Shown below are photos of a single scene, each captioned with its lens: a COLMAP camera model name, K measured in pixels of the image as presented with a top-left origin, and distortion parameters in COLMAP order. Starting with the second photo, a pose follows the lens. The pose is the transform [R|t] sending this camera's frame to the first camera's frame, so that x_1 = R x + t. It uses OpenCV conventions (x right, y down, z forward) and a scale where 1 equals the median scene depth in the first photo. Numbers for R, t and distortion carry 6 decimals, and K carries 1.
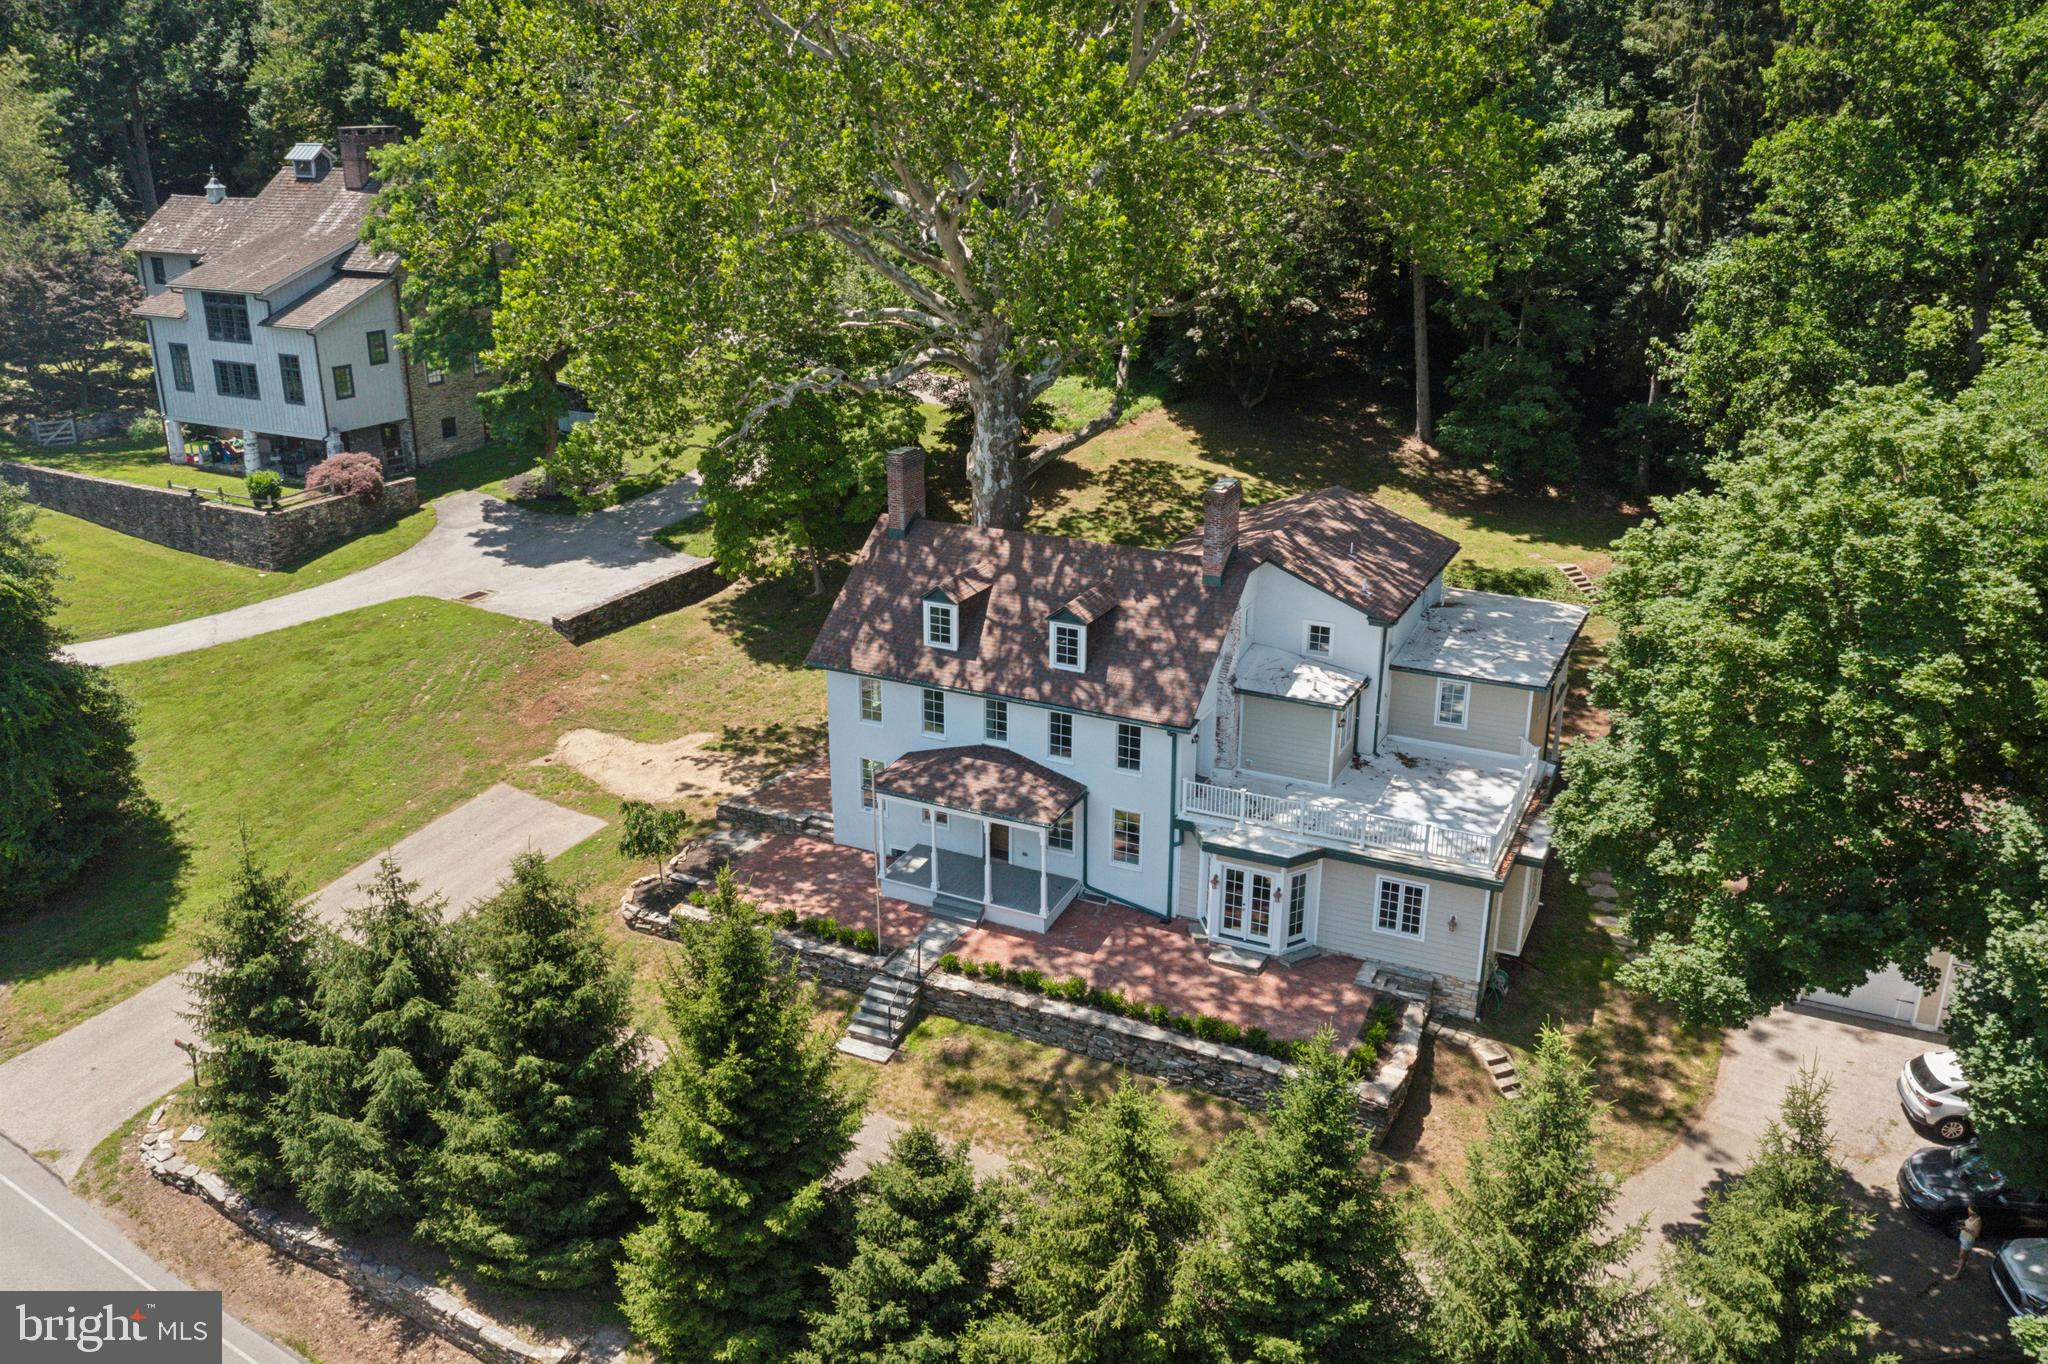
lens RADIAL K [[1616.1, 0, 1033.0], [0, 1616.1, 663.5], [0, 0, 1]] dist [-0.014535, -0.029792]
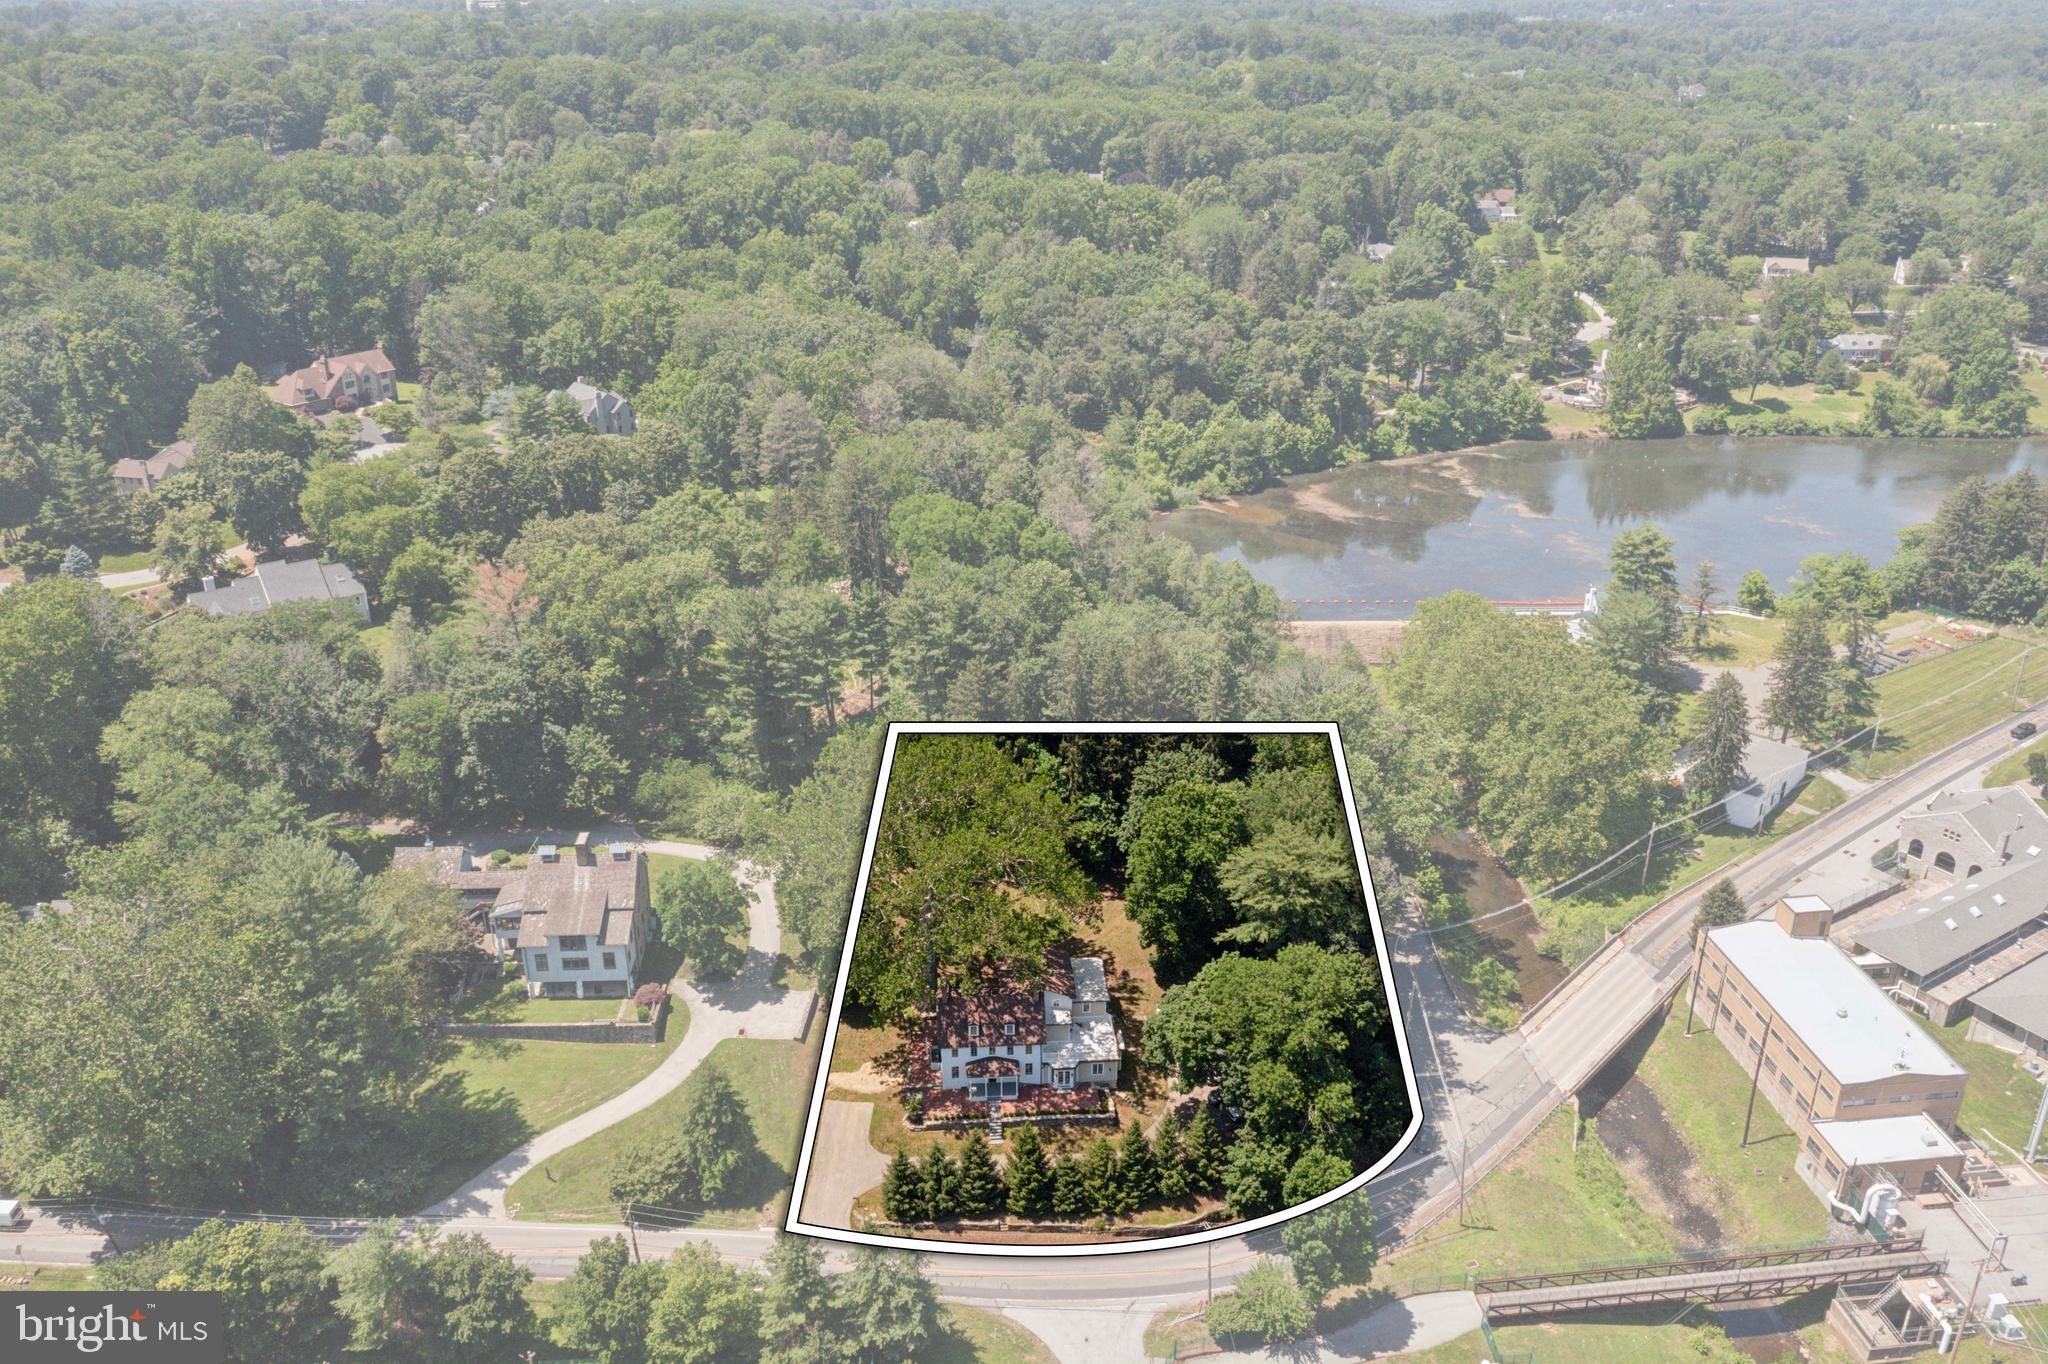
lens RADIAL K [[1616.1, 0, 1020.4], [0, 1616.1, 692.7], [0, 0, 1]] dist [-0.014535, -0.029792]
pose [[0.866734, -0.214249, 0.450410, -1.539147], [0.167633, 0.975640, 0.141509, -1.351121], [-0.469756, -0.047148, 0.881536, -2.437028]]
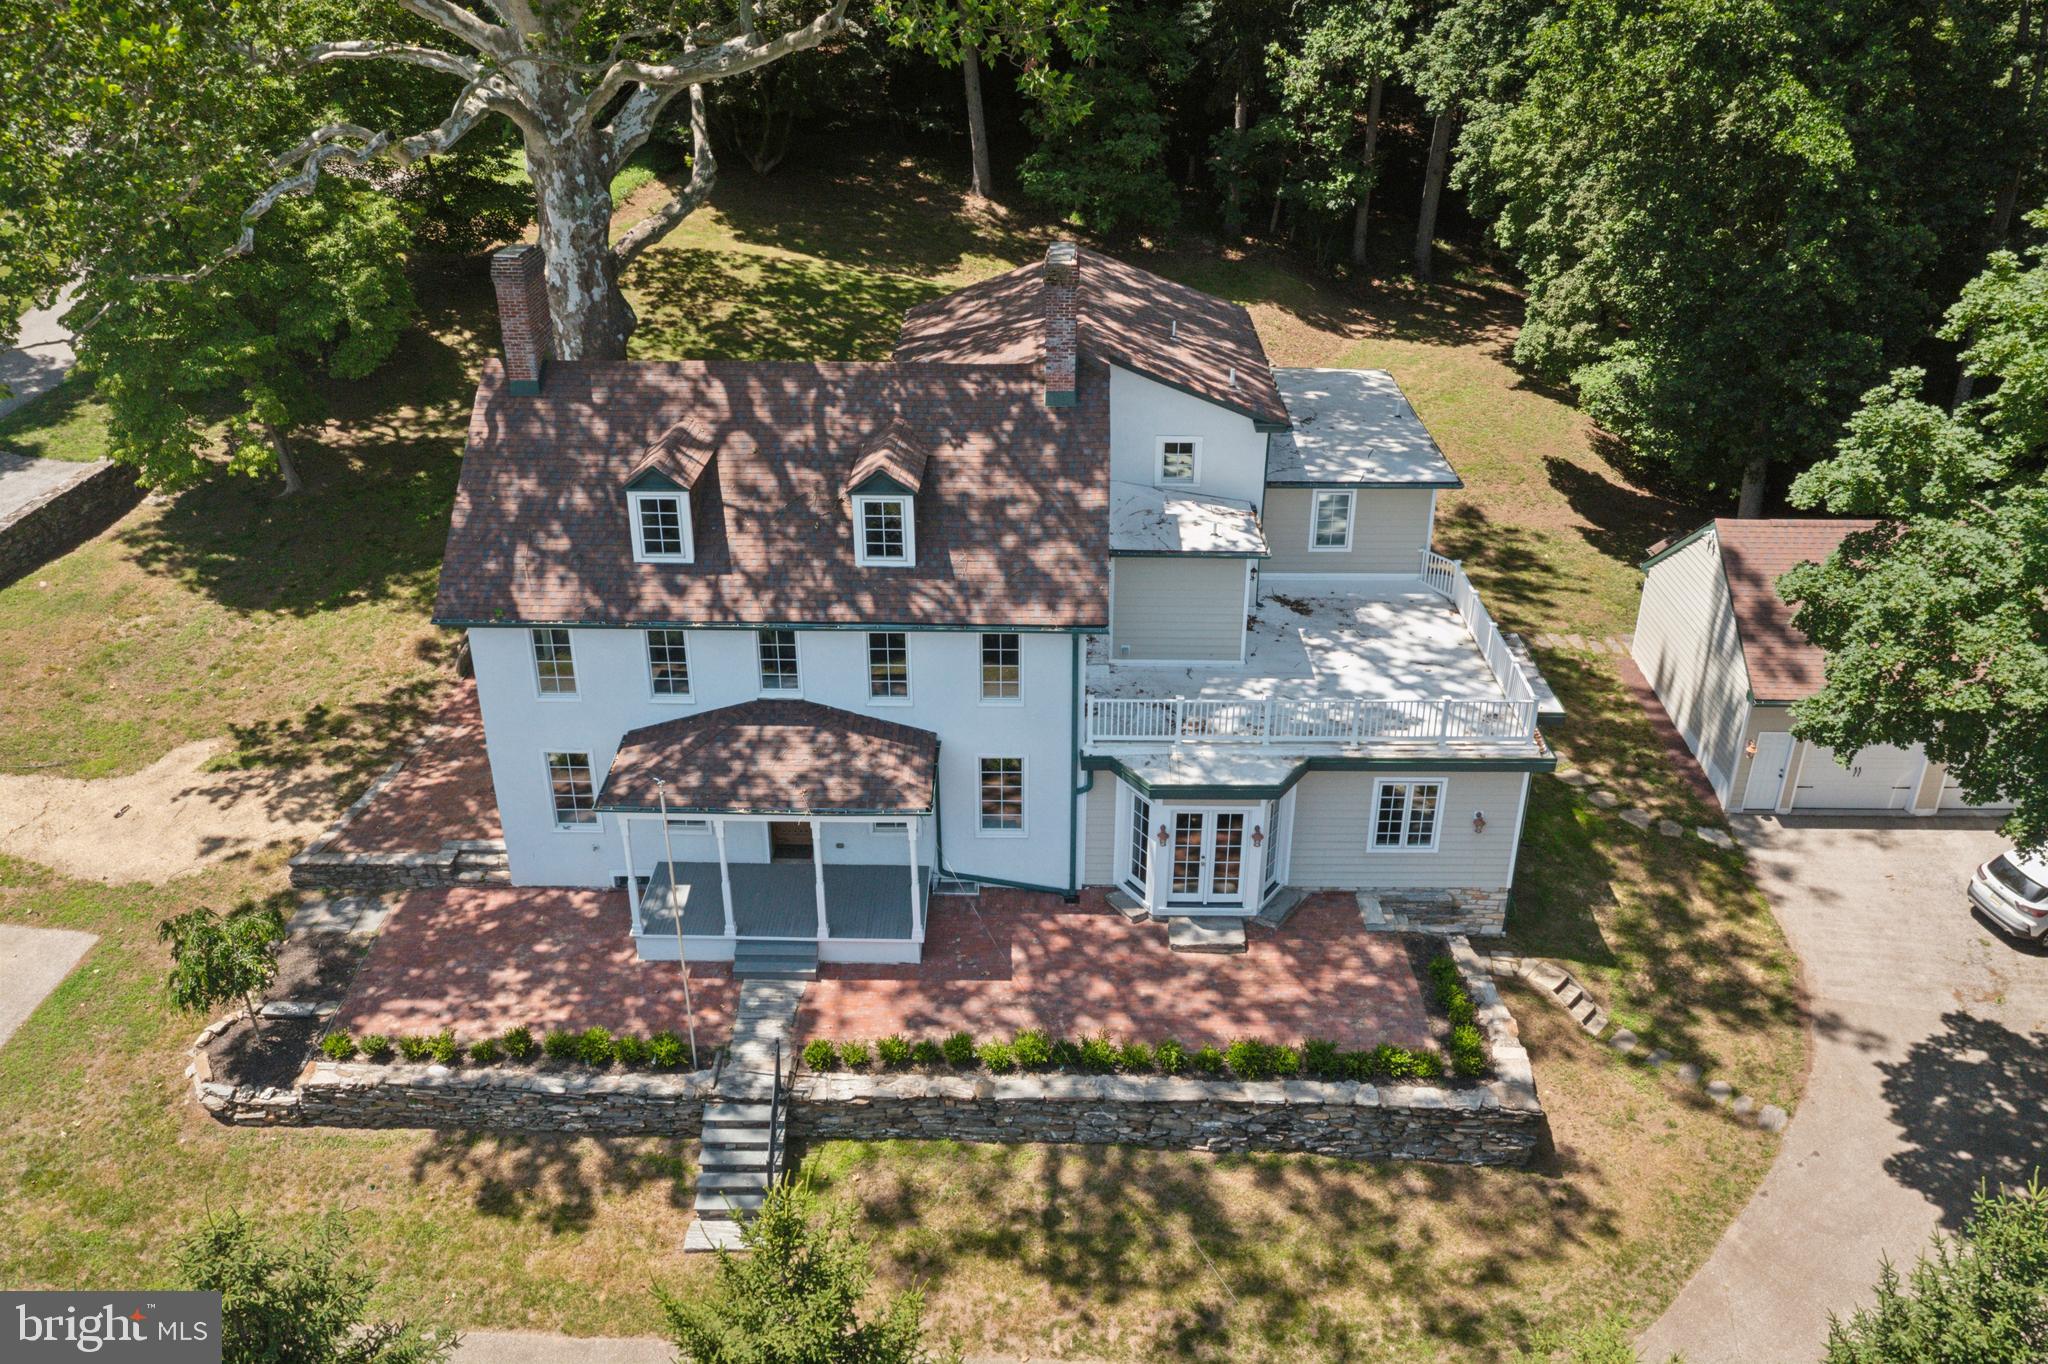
lens RADIAL K [[1616.1, 0, 1045.7], [0, 1616.1, 671.0], [0, 0, 1]] dist [-0.014535, -0.029792]
pose [[0.905908, -0.192073, 0.377411, -0.170384], [0.140356, 0.977033, 0.160335, -0.049331], [-0.399539, -0.092277, 0.912060, 0.370928]]
